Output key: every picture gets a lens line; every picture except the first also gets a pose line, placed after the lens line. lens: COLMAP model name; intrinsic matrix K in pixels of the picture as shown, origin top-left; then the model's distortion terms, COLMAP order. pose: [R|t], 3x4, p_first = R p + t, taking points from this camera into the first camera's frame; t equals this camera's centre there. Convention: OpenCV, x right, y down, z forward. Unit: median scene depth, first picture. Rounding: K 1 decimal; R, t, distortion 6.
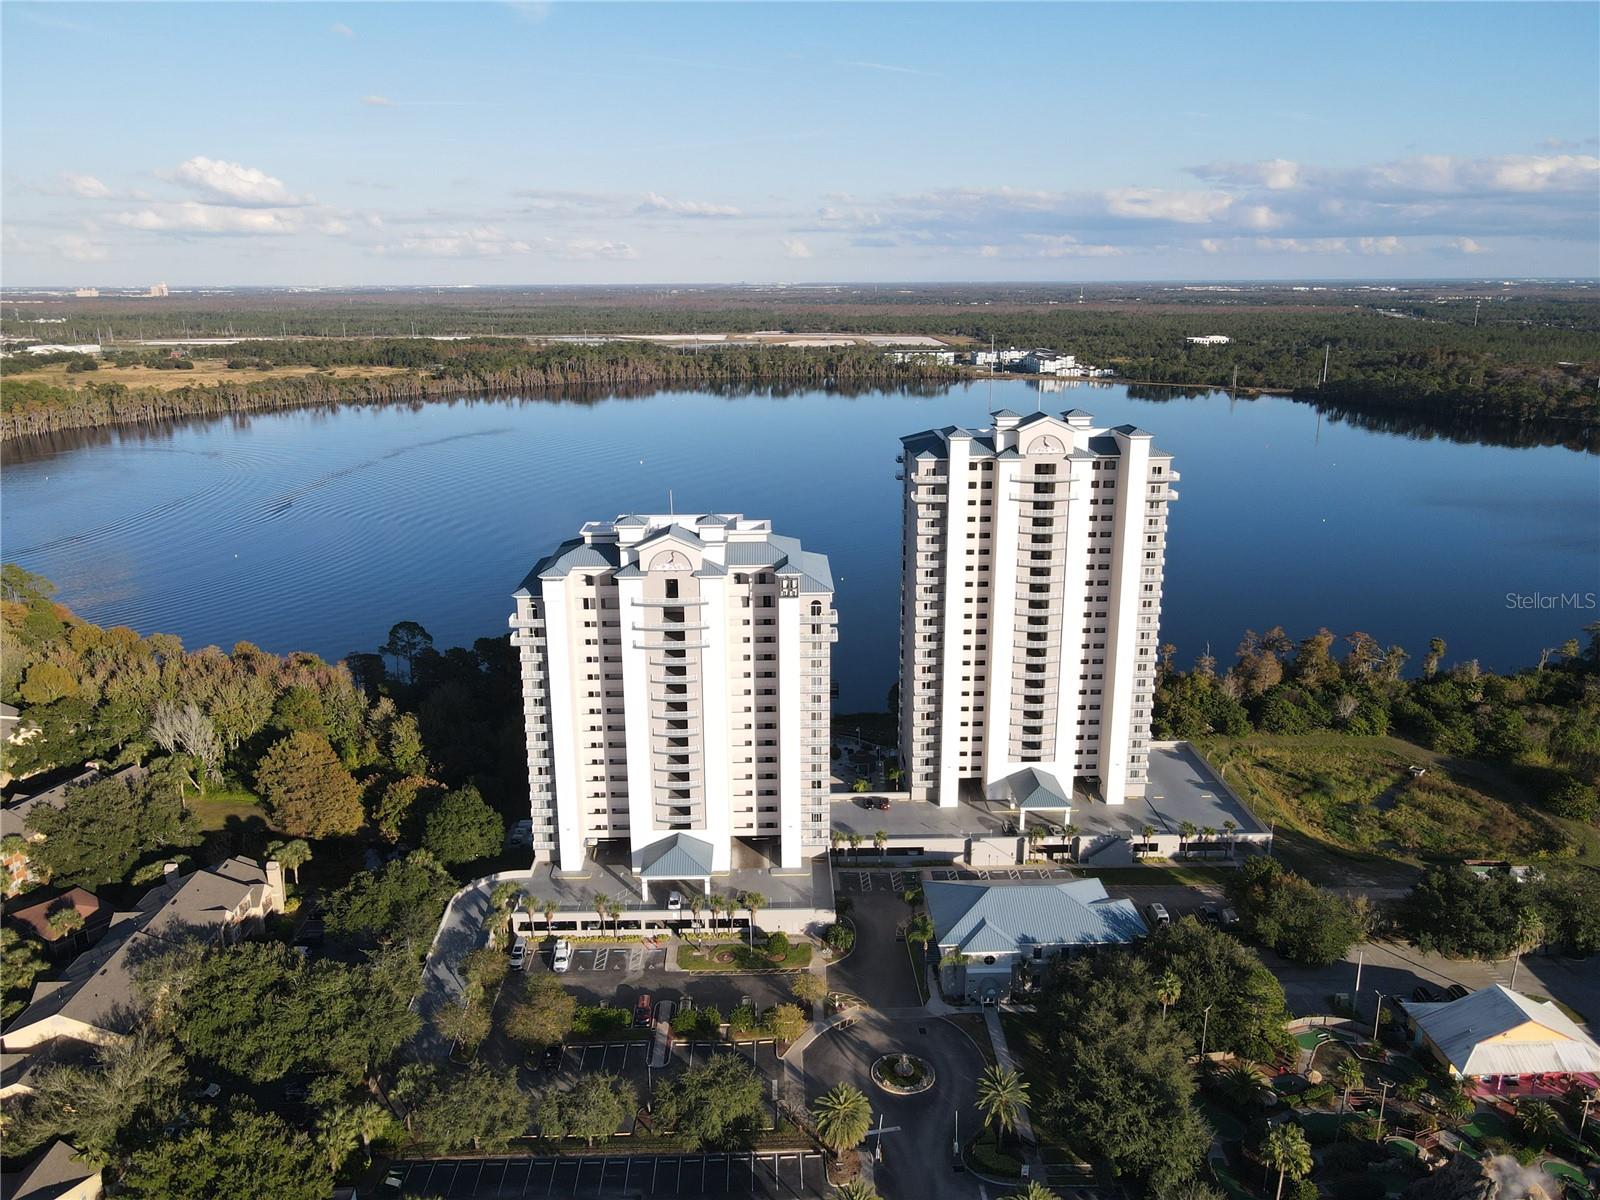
lens RADIAL K [[1175.2, 0, 788.9], [0, 1175.2, 602.3], [0, 0, 1]] dist [-0.006635, 0.046338]
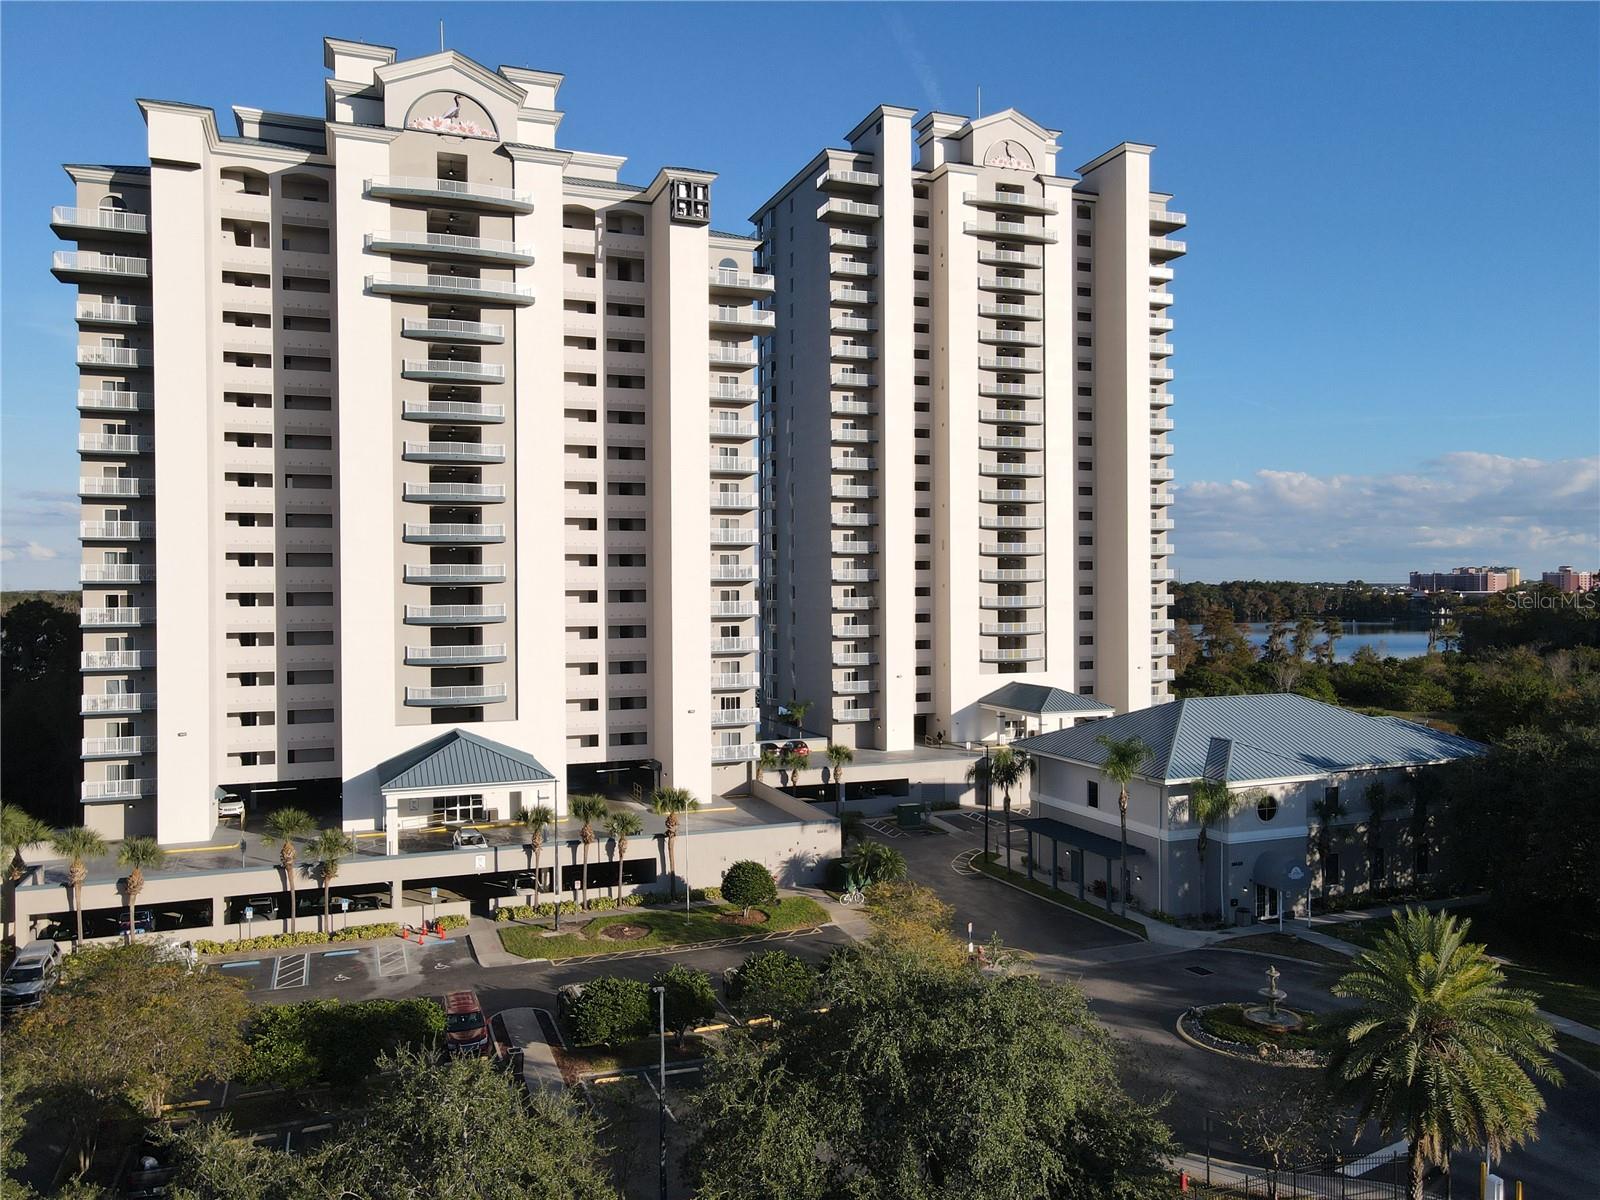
lens RADIAL K [[1175.2, 0, 788.9], [0, 1175.2, 602.3], [0, 0, 1]] dist [-0.006635, 0.046338]
pose [[0.940715, -0.000794, 0.339196, -0.131965], [0.087338, 0.966846, -0.239959, 0.280788], [-0.327760, 0.255358, 0.909597, 0.556584]]
